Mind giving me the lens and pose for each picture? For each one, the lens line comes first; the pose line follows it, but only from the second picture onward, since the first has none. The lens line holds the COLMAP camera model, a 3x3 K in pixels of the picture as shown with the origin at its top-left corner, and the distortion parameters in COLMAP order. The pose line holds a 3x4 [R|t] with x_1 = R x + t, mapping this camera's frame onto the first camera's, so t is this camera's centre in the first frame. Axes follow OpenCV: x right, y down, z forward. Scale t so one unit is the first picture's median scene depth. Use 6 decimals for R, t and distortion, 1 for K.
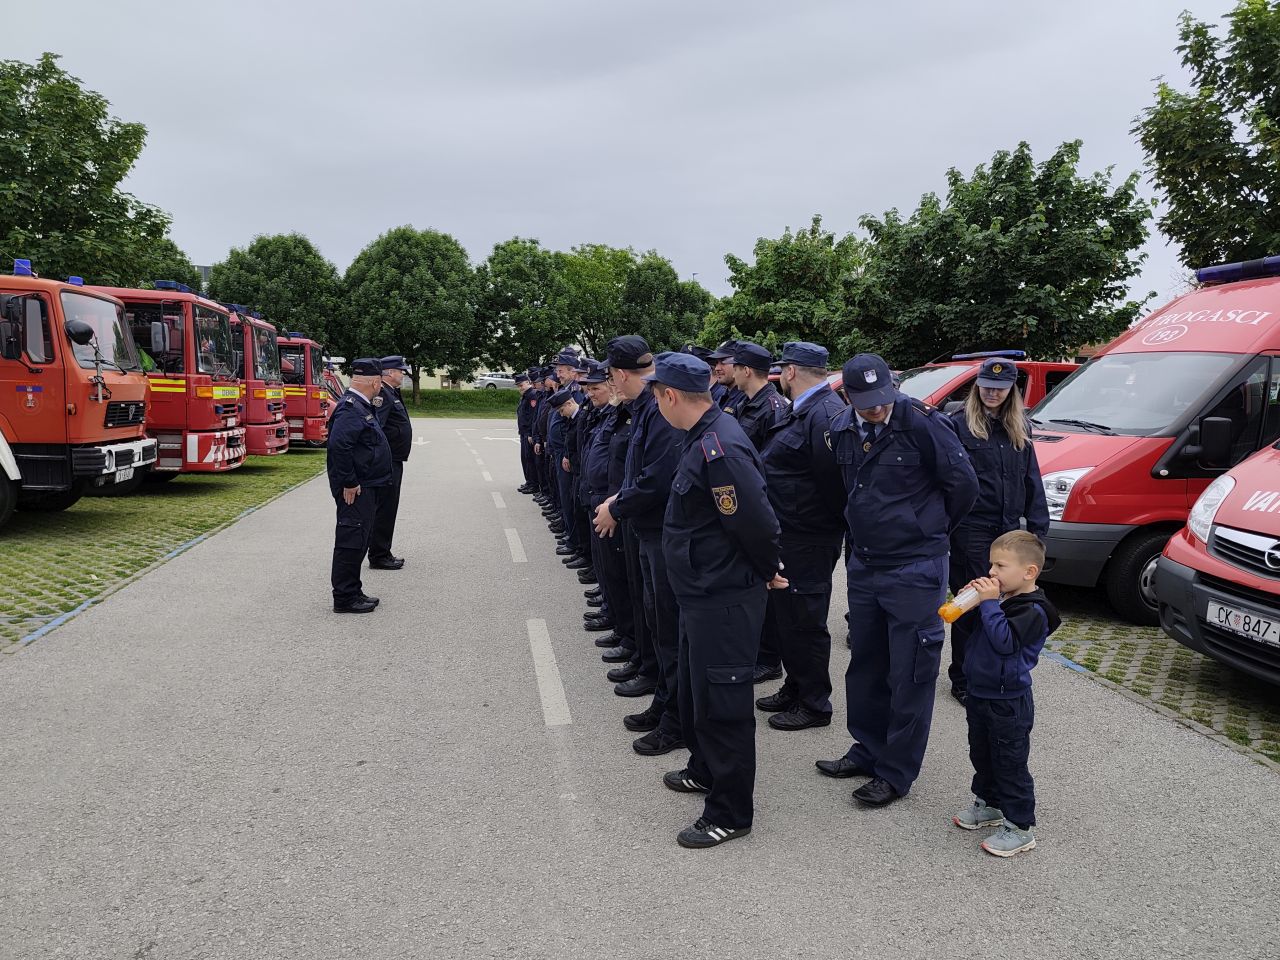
lens RADIAL K [[864.3, 0, 637.4], [0, 864.3, 486.1], [0, 0, 1]] dist [0.031004, -0.031721]
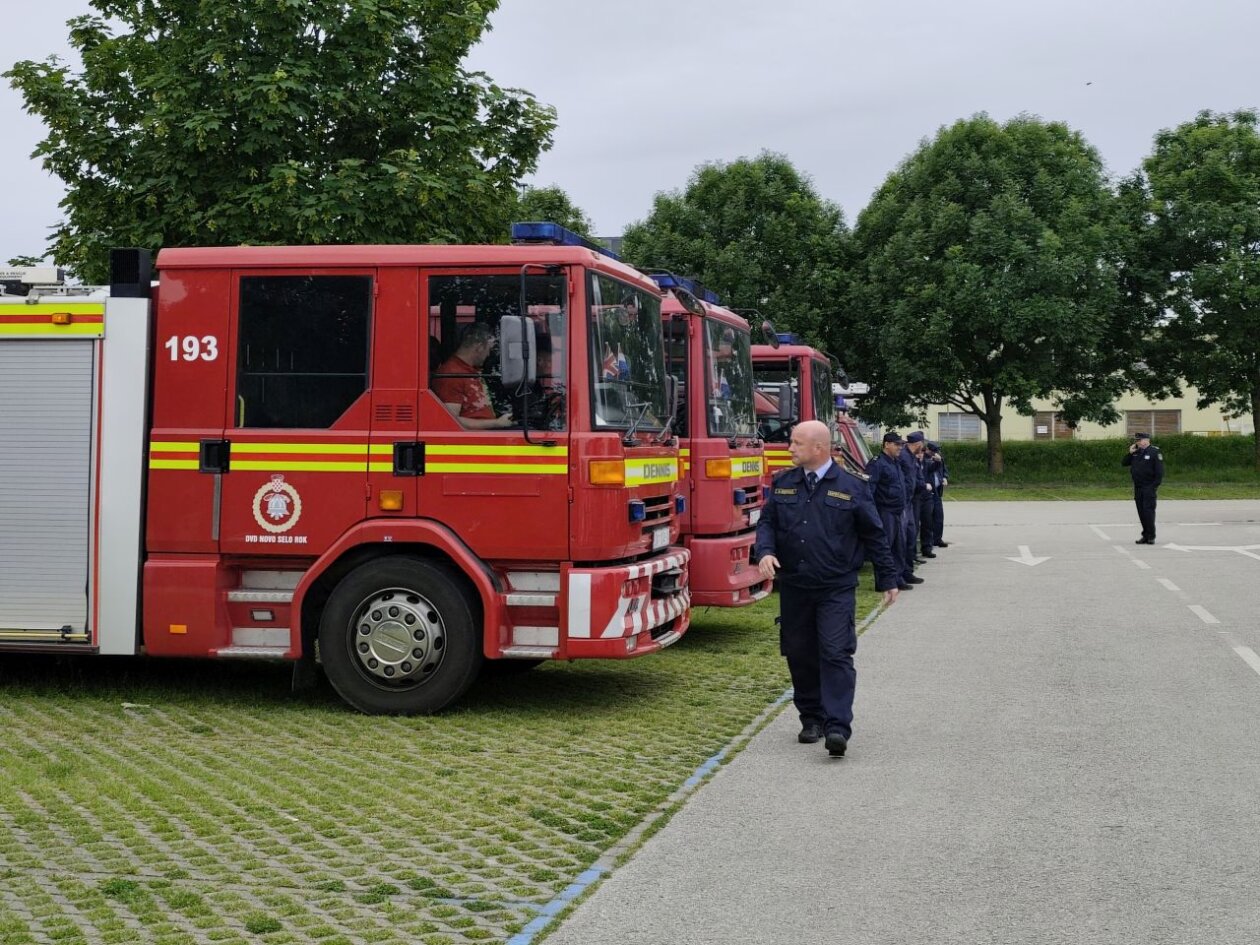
lens RADIAL K [[1686.8, 0, 656.8], [0, 1686.8, 477.5], [0, 0, 1]] dist [0.154784, -0.412949]
pose [[0.908045, -0.023359, -0.418220, -0.086894], [-0.013677, 0.996258, -0.085341, -0.023385], [0.418649, 0.083213, 0.904328, 0.175451]]
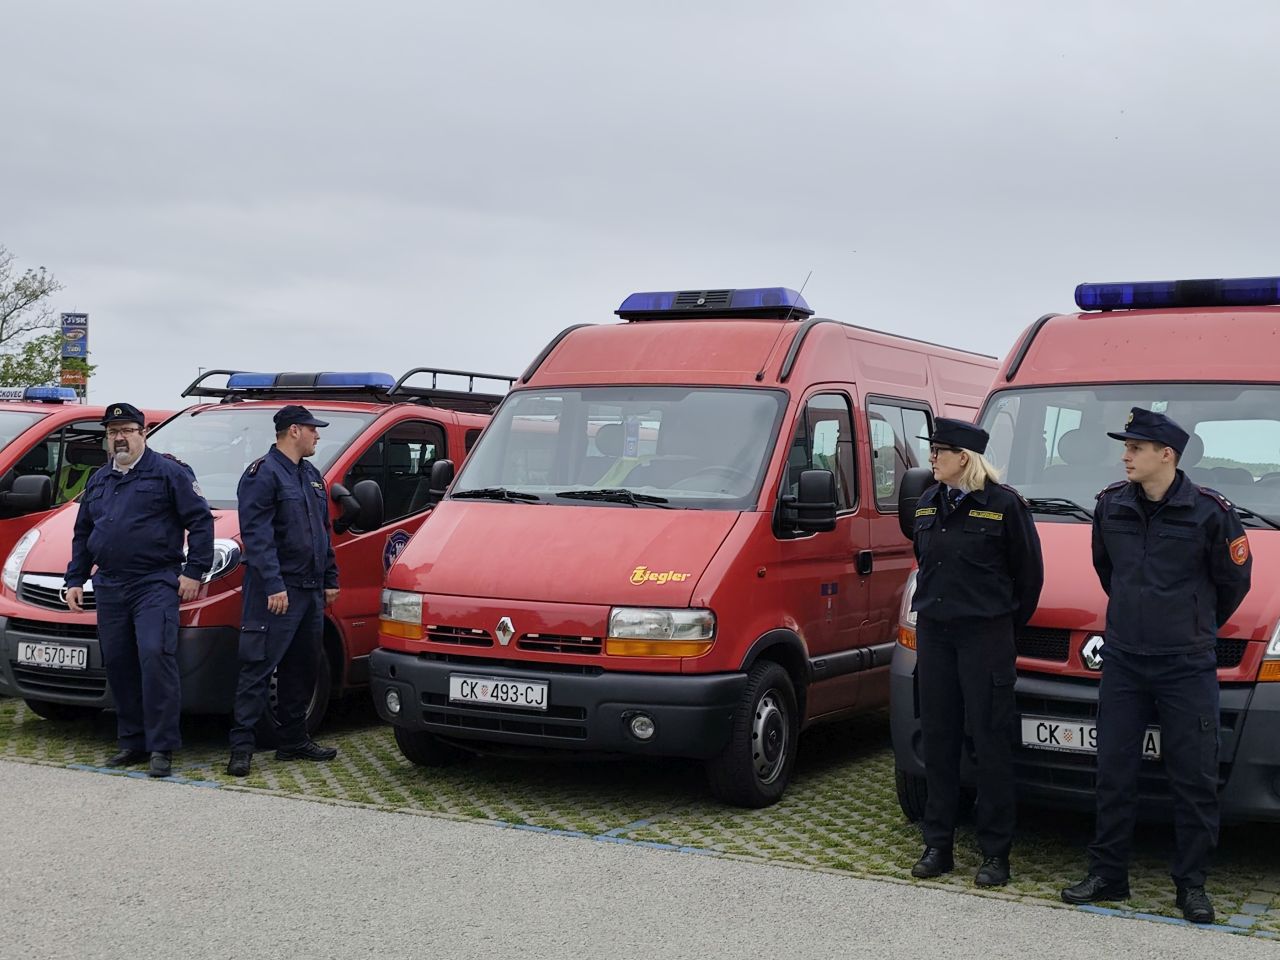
lens RADIAL K [[1716.7, 0, 640.0], [0, 1716.7, 480.0], [0, 0, 1]] dist [0.188097, -0.631390]
pose [[0.649685, -0.019143, 0.759962, -0.114017], [0.083994, 0.995370, -0.046733, 0.023975], [-0.755549, 0.094194, 0.648285, -0.239349]]
